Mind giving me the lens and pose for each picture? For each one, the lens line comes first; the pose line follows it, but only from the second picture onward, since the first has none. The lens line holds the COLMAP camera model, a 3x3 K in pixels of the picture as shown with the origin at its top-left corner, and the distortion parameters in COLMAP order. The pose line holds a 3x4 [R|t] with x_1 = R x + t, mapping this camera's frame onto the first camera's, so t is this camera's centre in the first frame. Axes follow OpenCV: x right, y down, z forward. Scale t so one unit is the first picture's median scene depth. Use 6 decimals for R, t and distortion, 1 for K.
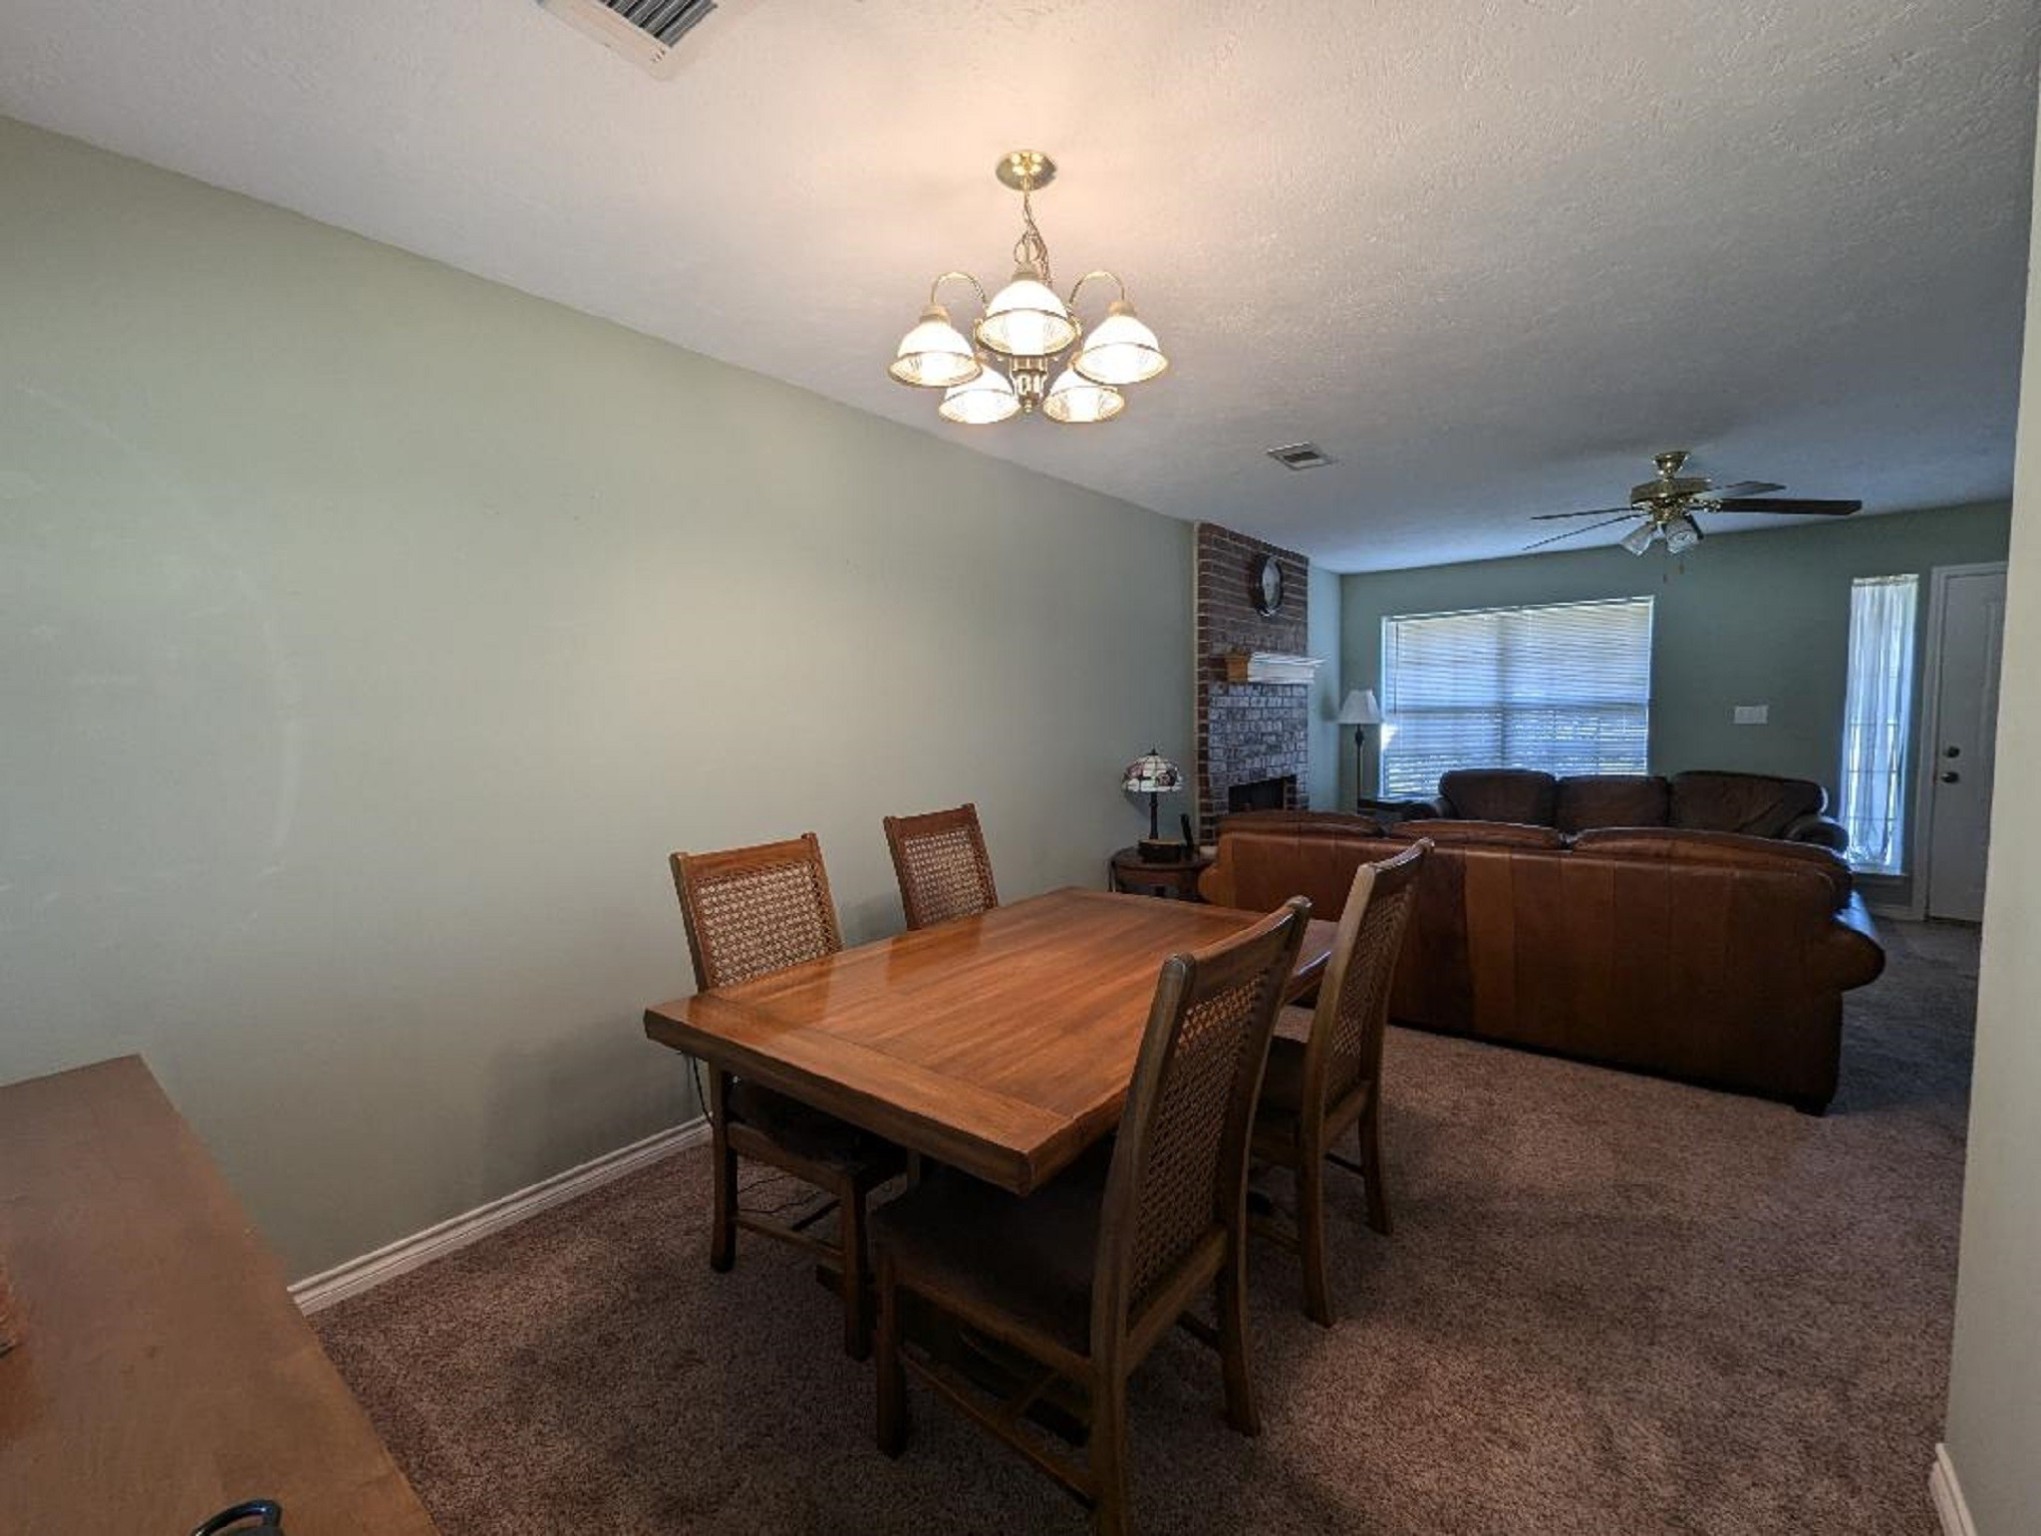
lens RADIAL K [[849.5, 0, 1033.6], [0, 849.5, 775.5], [0, 0, 1]] dist [0.003491, -0.001954]
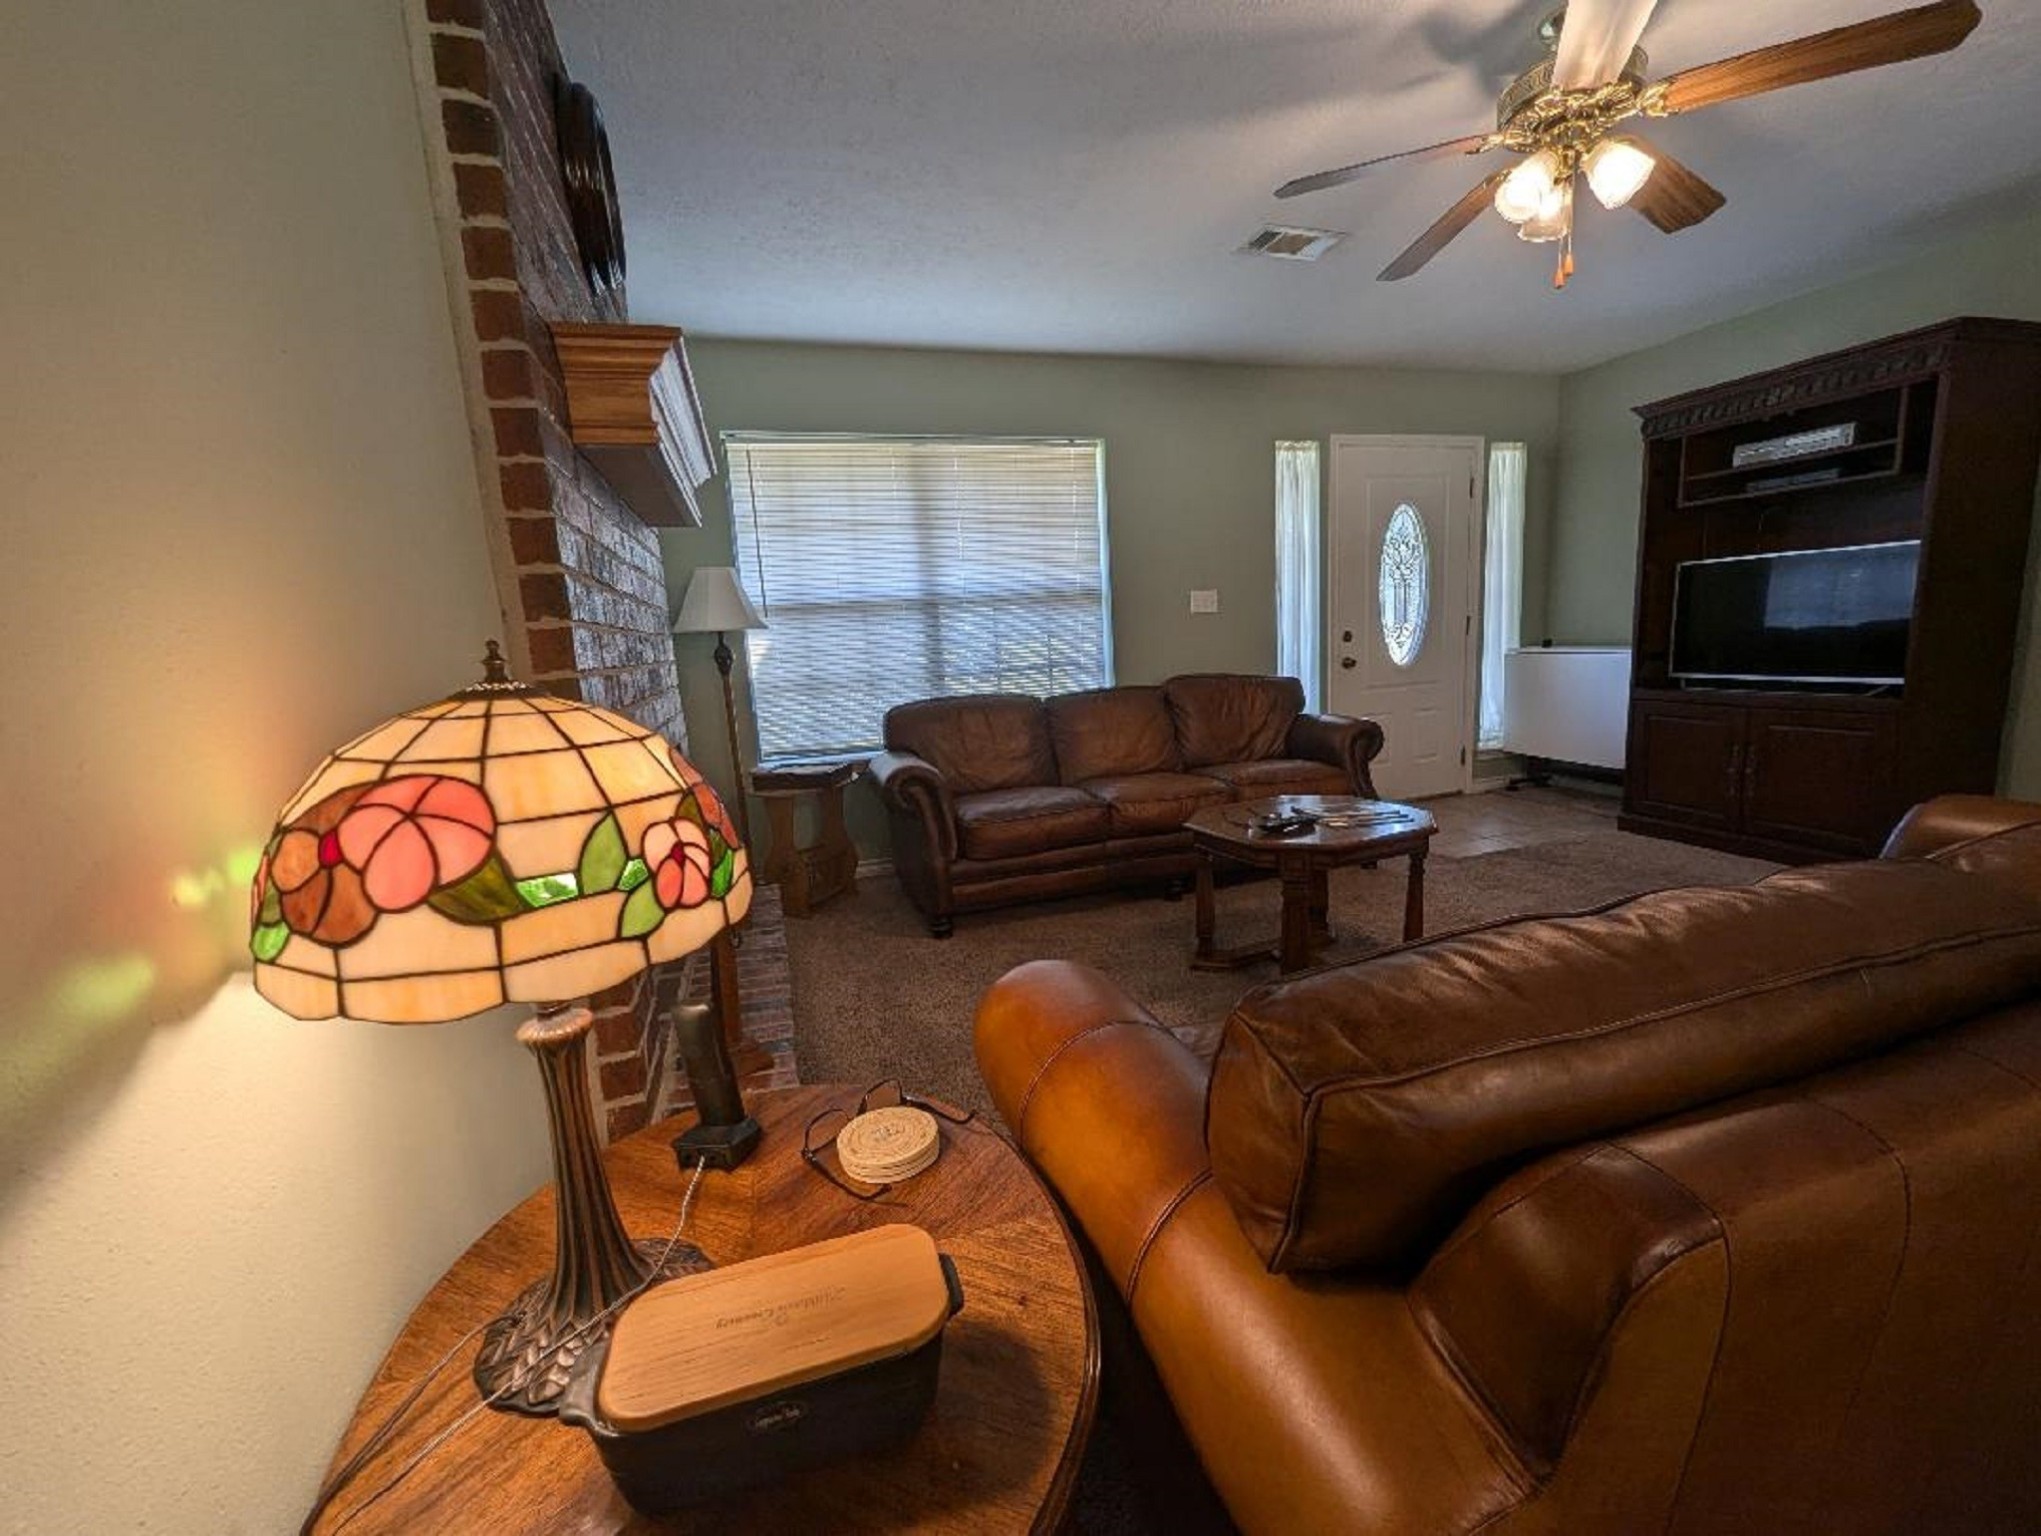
lens RADIAL K [[849.5, 0, 1034.6], [0, 849.5, 779.5], [0, 0, 1]] dist [0.003491, -0.001954]
pose [[0.558560, -0.154777, 0.814895, 0.055221], [0.107165, 0.987668, 0.114137, -0.012251], [-0.822512, 0.023576, 0.568259, 0.619411]]
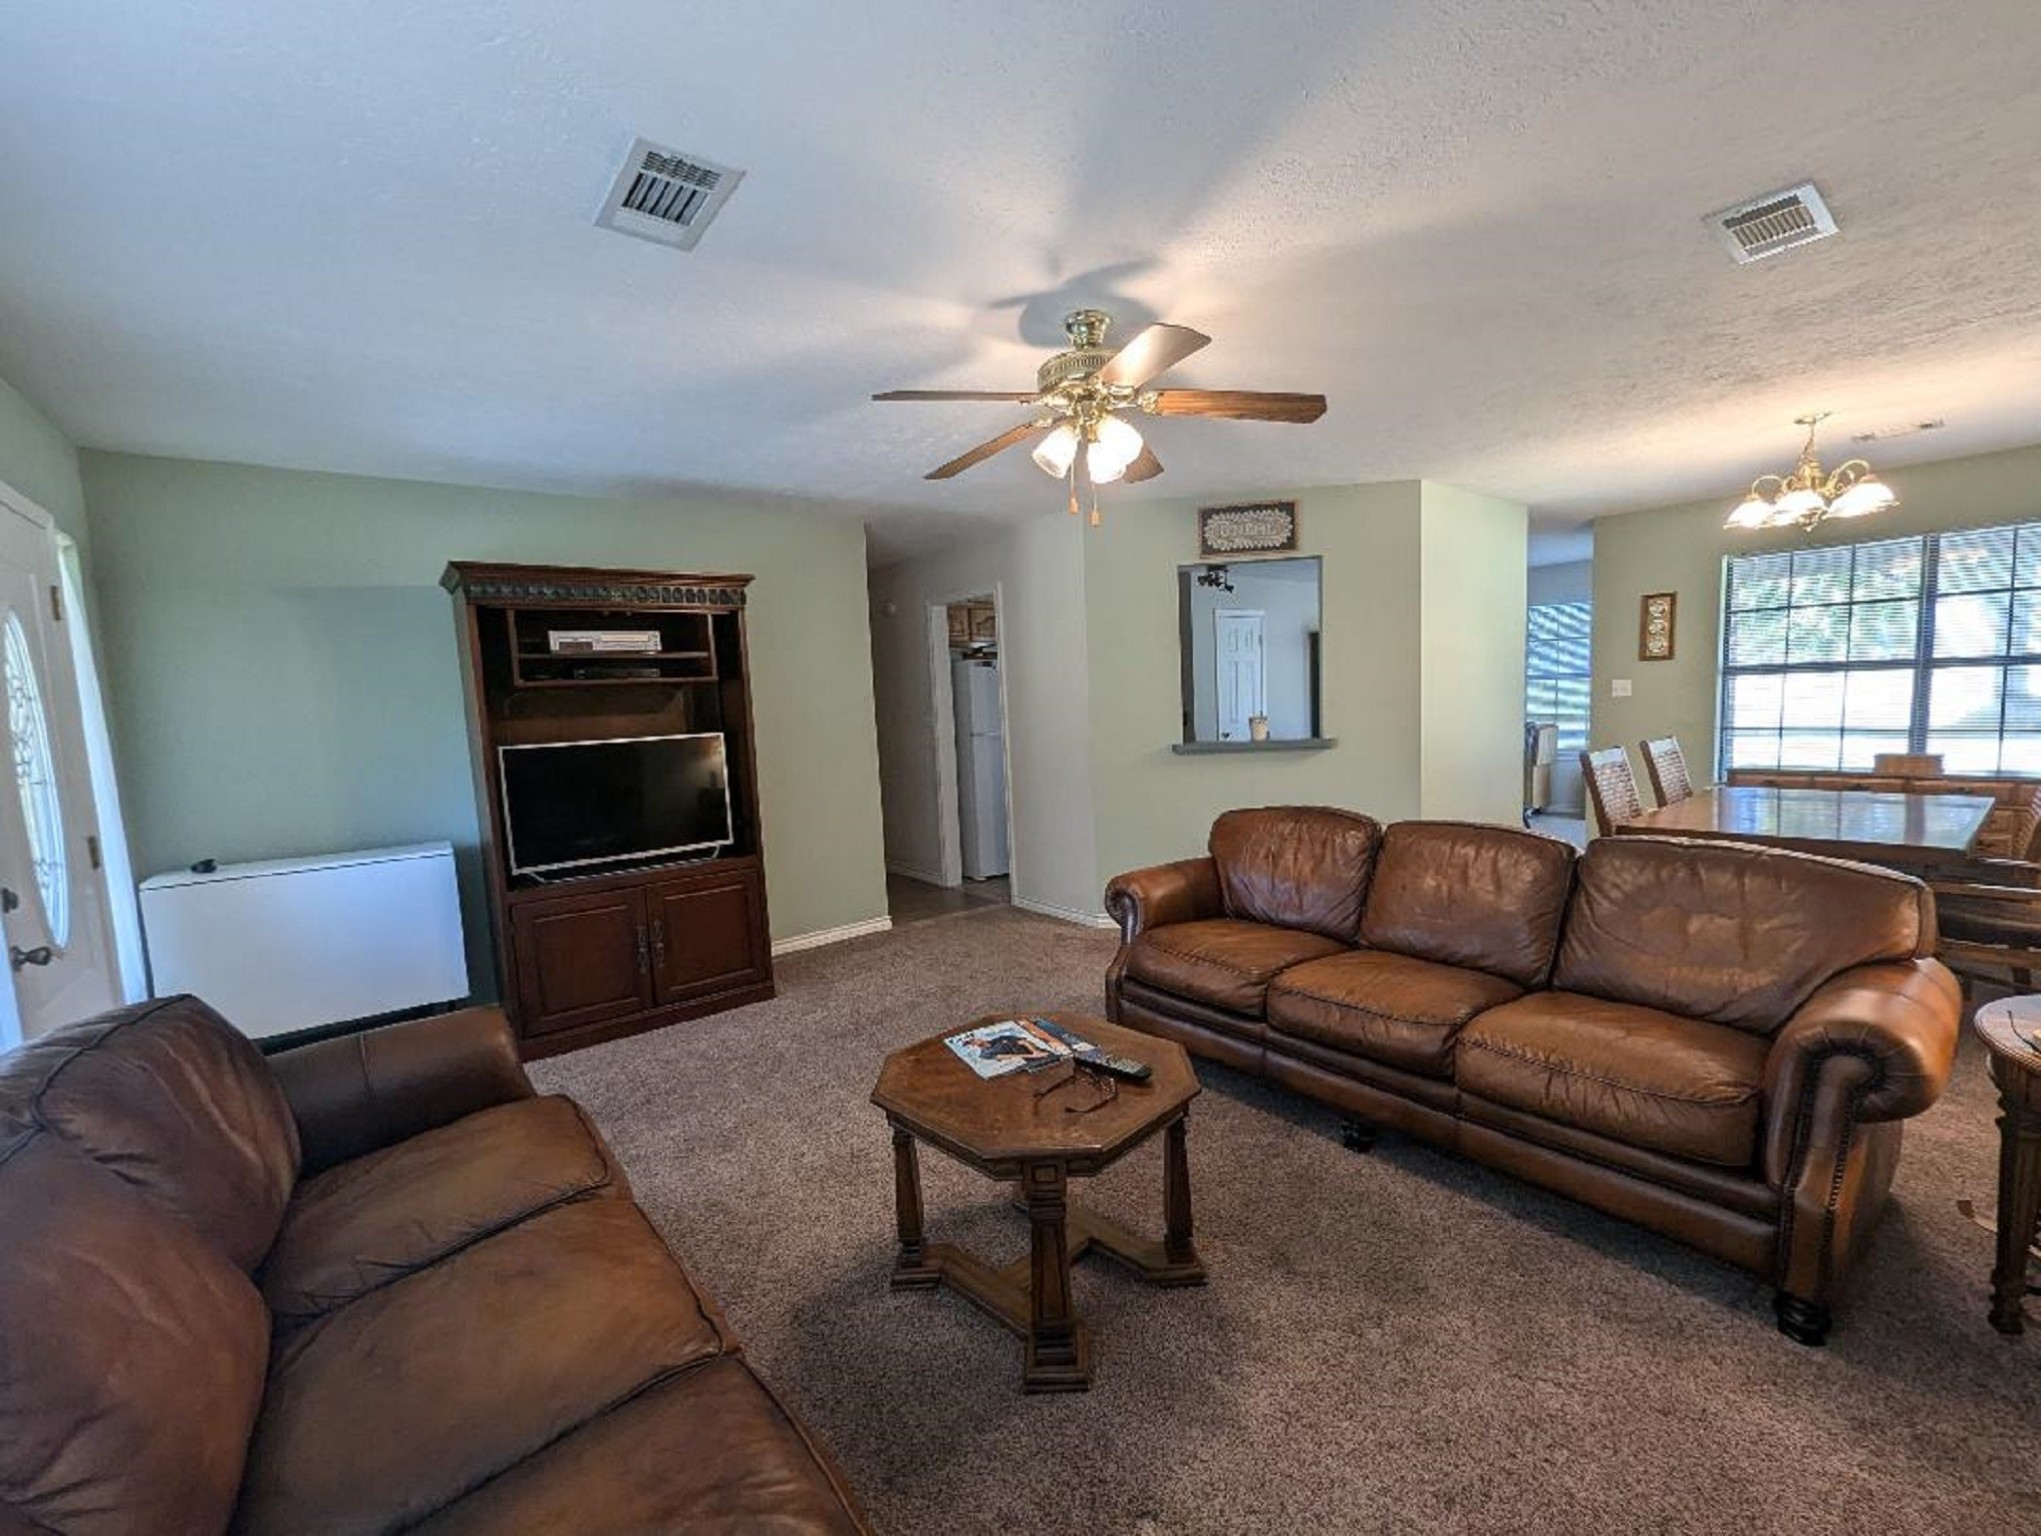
lens RADIAL K [[849.5, 0, 1028.5], [0, 849.5, 777.2], [0, 0, 1]] dist [0.003491, -0.001954]
pose [[-0.972117, 0.040405, 0.230990, 0.415855], [0.079268, 0.983679, 0.161532, -0.092966], [-0.220693, 0.175338, -0.959454, 1.053337]]
